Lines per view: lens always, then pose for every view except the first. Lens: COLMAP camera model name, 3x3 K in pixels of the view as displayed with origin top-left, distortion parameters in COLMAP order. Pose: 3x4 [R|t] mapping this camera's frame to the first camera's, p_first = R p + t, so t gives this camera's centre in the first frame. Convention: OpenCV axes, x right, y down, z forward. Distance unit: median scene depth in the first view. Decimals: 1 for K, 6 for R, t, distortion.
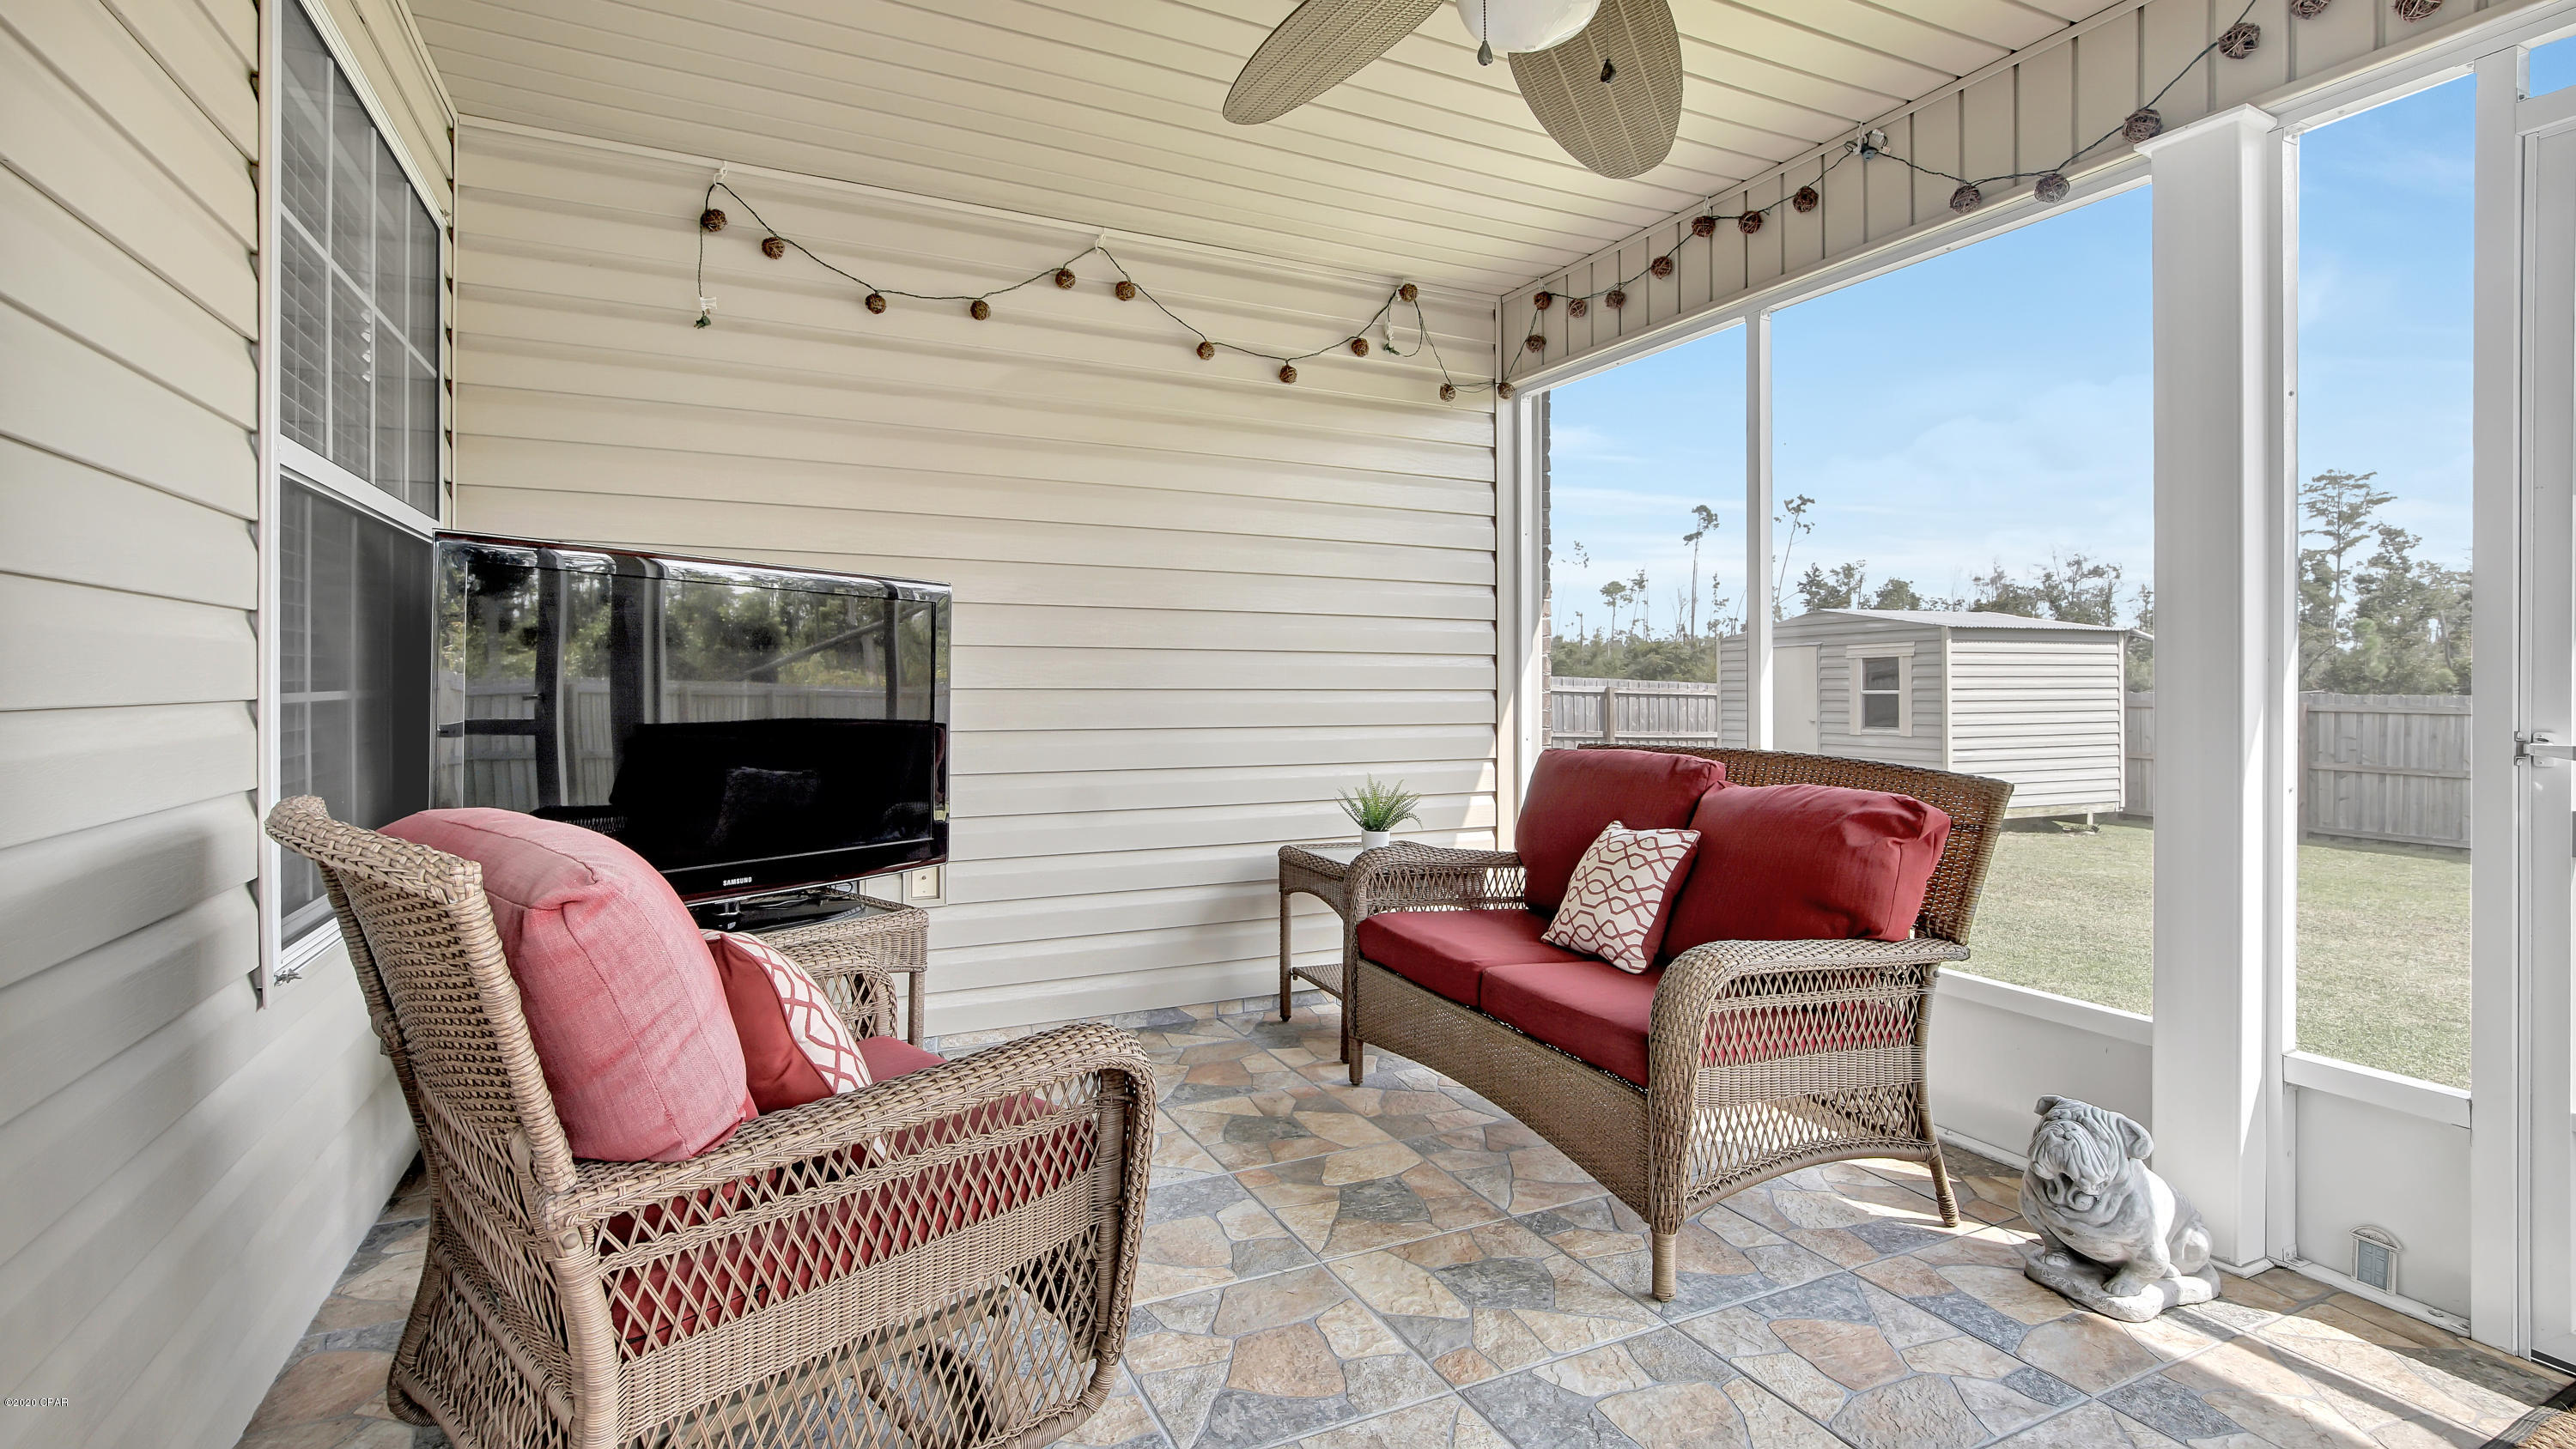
lens RADIAL K [[1206.5, 0, 1296.1], [0, 1206.5, 666.5], [0, 0, 1]] dist [-0.009952, 0.000878]
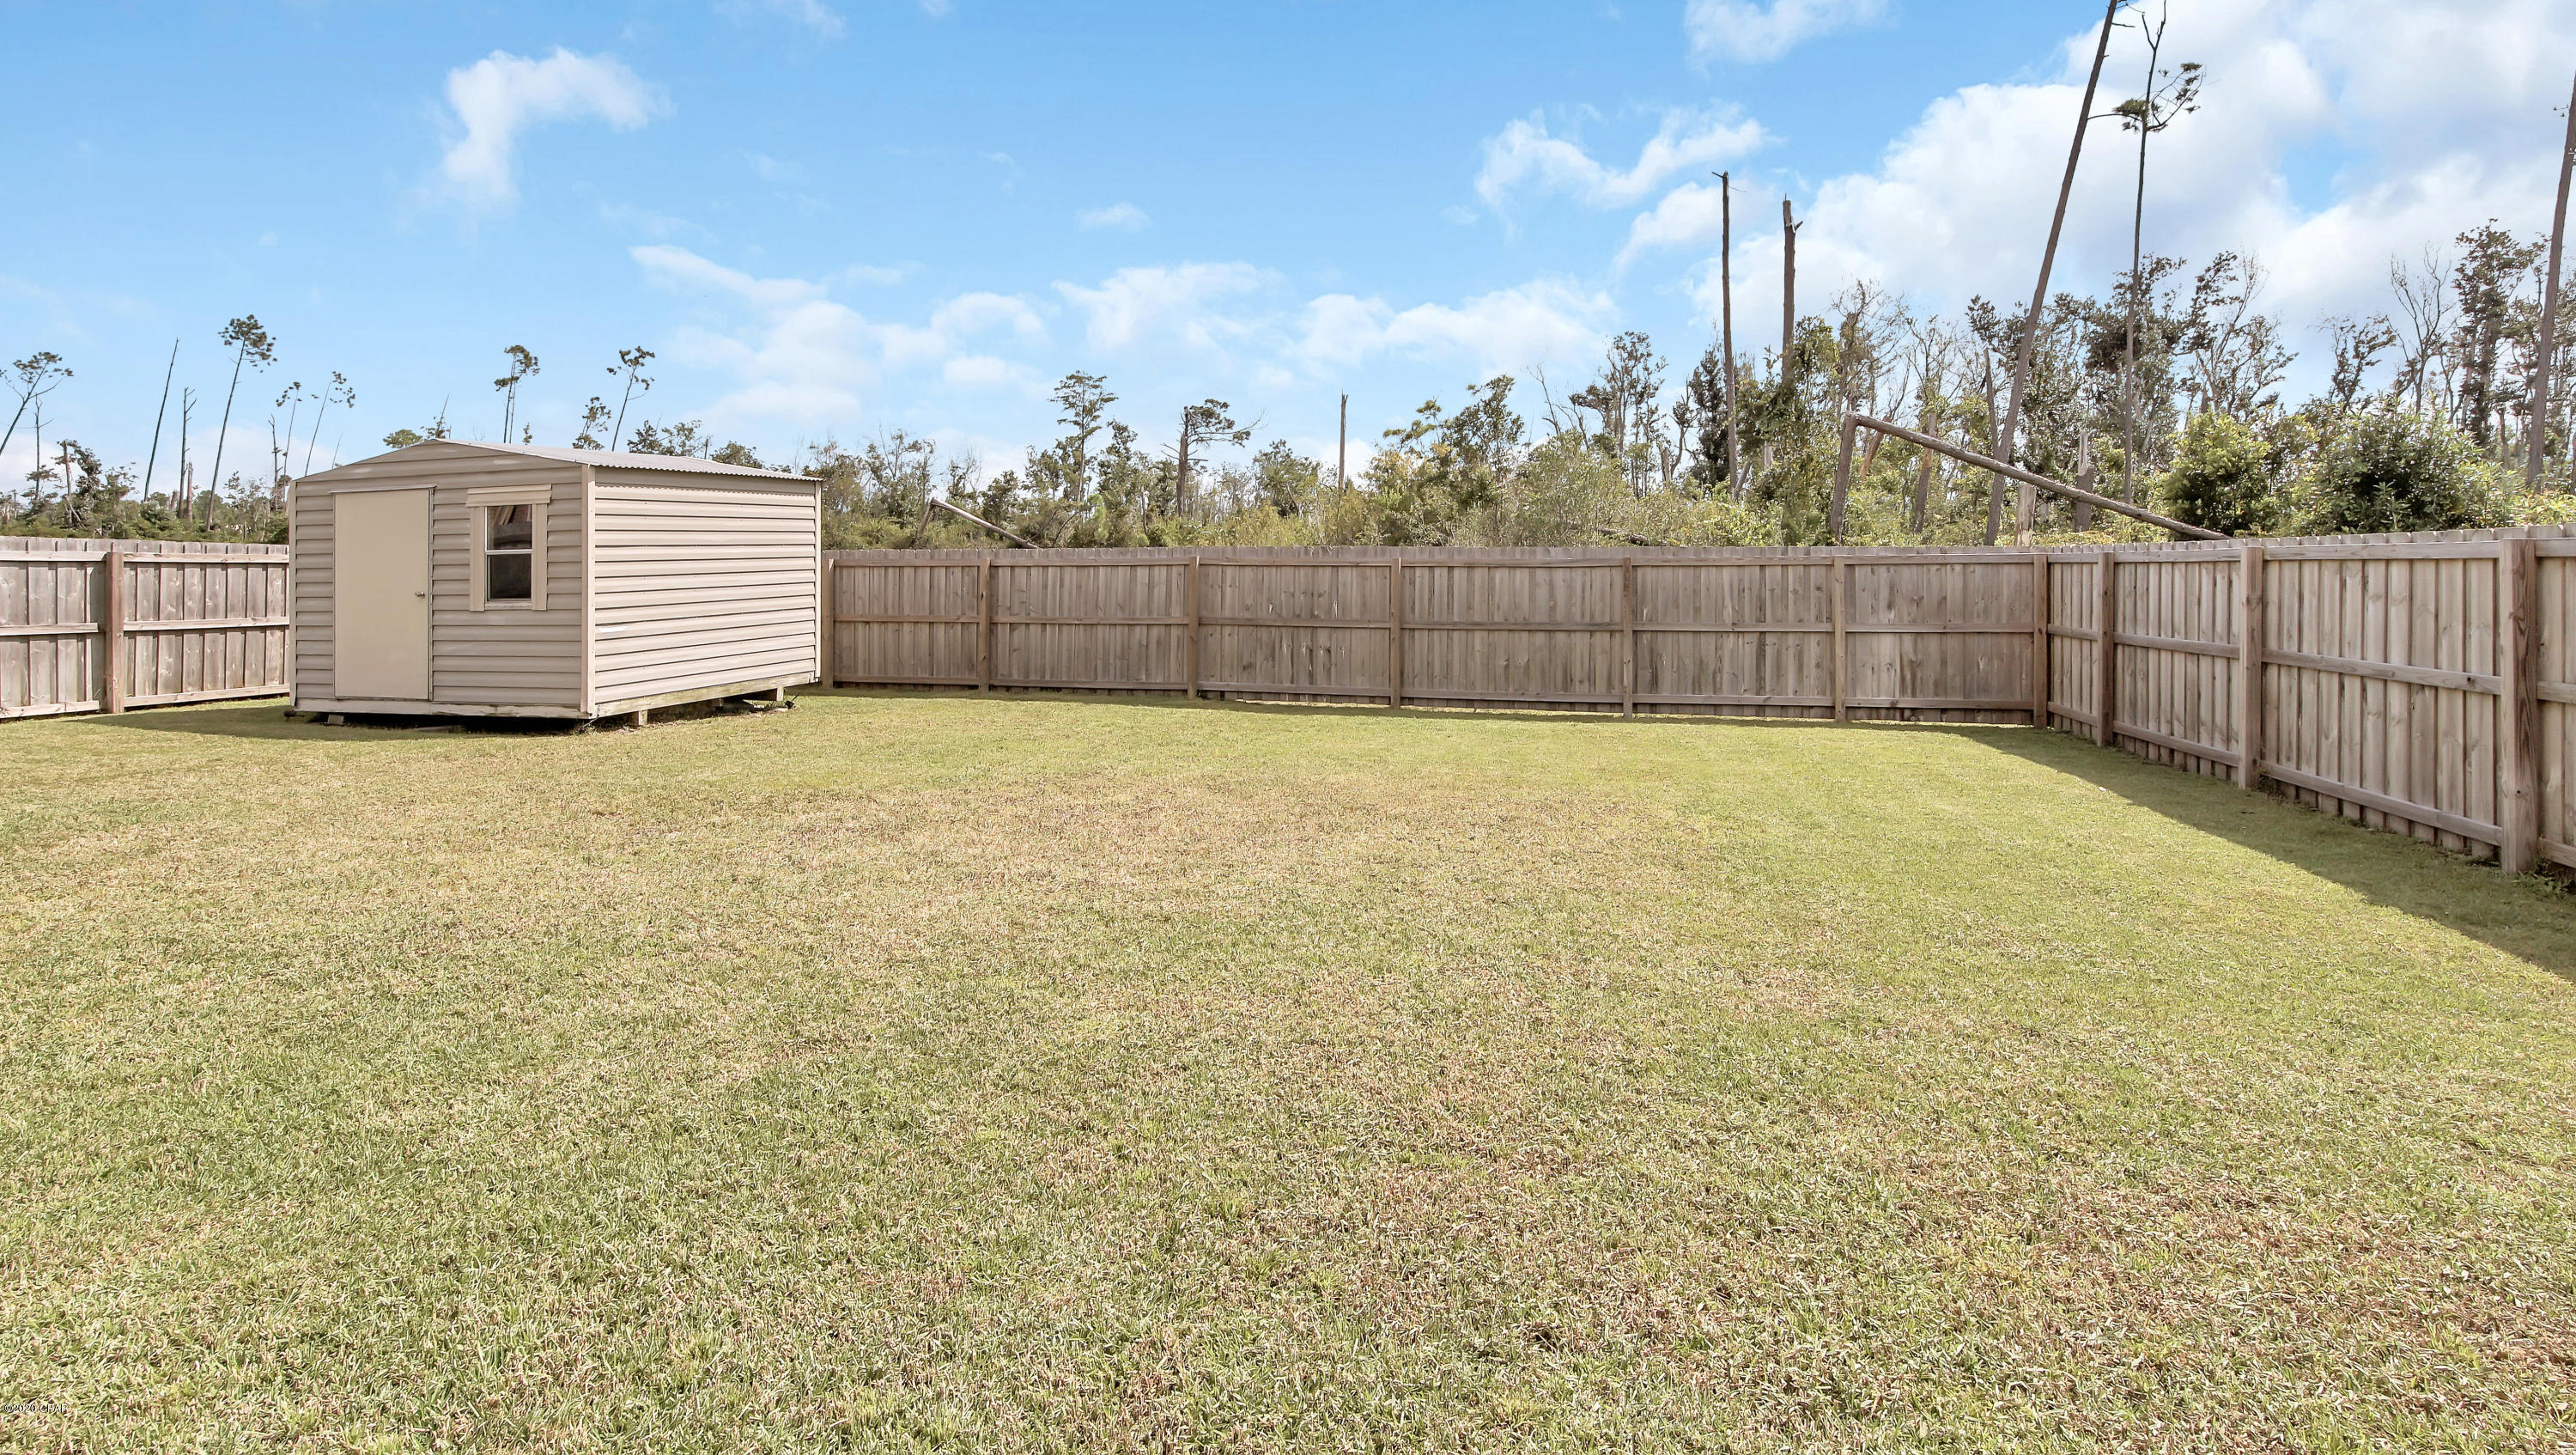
lens RADIAL K [[1206.8, 0, 1282.1], [0, 1206.8, 728.6], [0, 0, 1]] dist [-0.009952, 0.000878]
pose [[0.645394, -0.122318, 0.753992, 0.172325], [0.000904, 0.987217, 0.159380, 0.008578], [-0.763849, -0.102181, 0.637255, 0.114392]]
